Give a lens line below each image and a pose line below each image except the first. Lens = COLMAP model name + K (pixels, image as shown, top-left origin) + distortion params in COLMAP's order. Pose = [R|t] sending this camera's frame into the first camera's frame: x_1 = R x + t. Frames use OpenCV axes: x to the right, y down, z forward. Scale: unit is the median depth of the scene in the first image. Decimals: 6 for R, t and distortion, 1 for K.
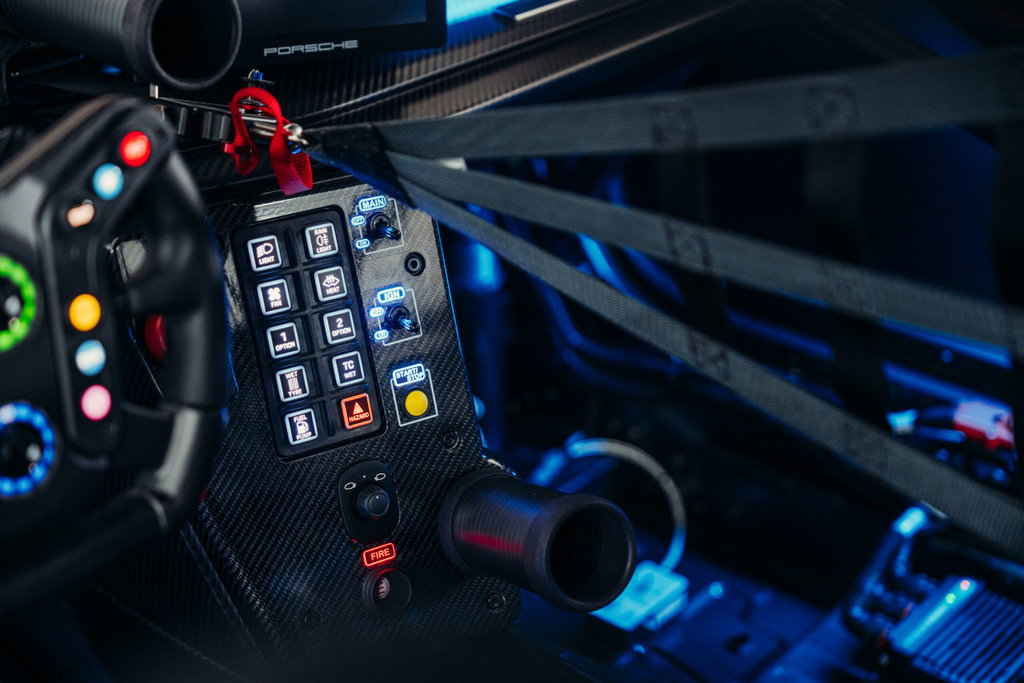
lens RADIAL K [[1855.3, 0, 512.0], [0, 1855.3, 341.5], [0, 0, 1]] dist [-0.028239, -0.107335]
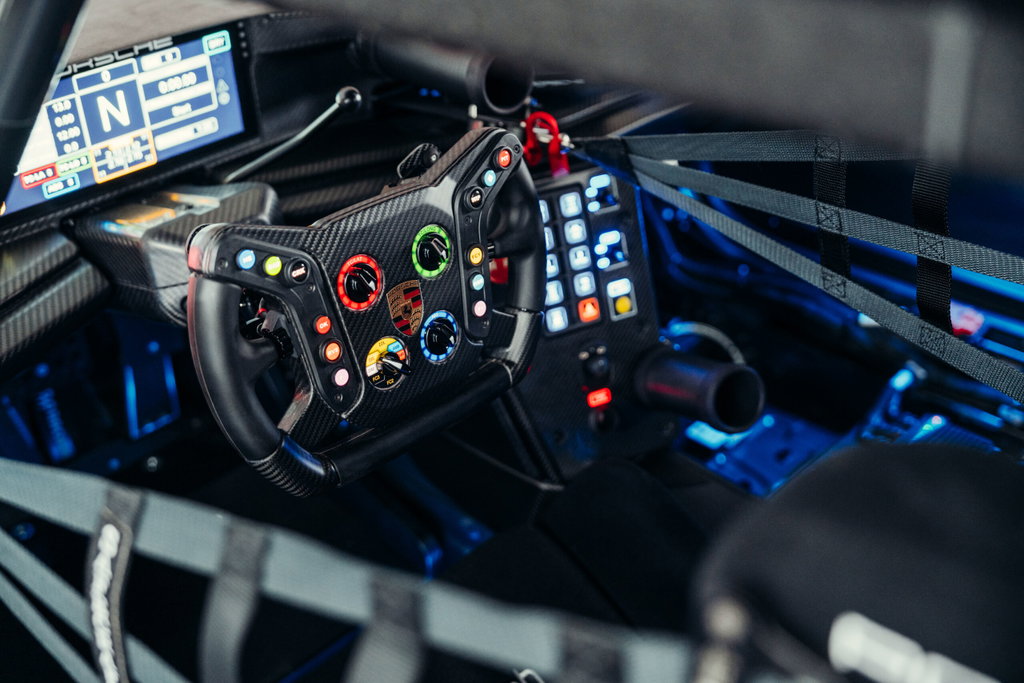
lens RADIAL K [[1276.6, 0, 512.0], [0, 1276.6, 341.5], [0, 0, 1]] dist [-0.006858, 0.005365]
pose [[0.999227, 0.012978, -0.037102, -0.120665], [-0.010133, 0.997067, 0.075865, -0.020885], [0.037978, -0.075431, 0.996428, -0.133858]]
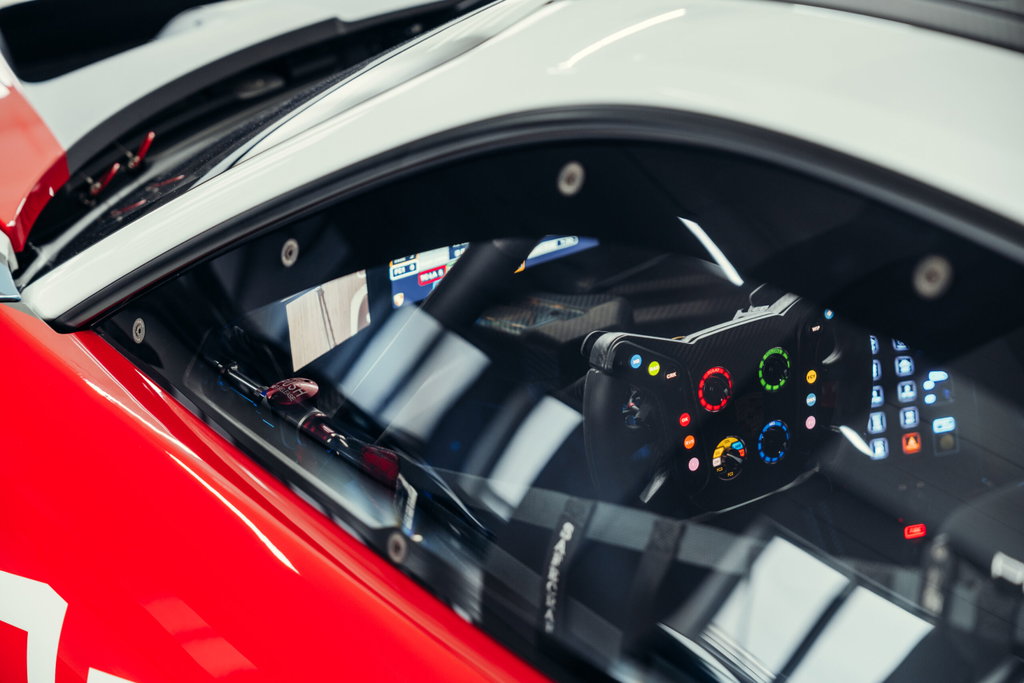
lens RADIAL K [[1981.0, 0, 512.0], [0, 1981.0, 341.5], [0, 0, 1]] dist [0.058857, -0.173376]
pose [[0.975451, 0.097134, -0.197636, -0.099612], [-0.100400, 0.994926, -0.006548, -0.005812], [0.195997, 0.026230, 0.980254, -0.909917]]
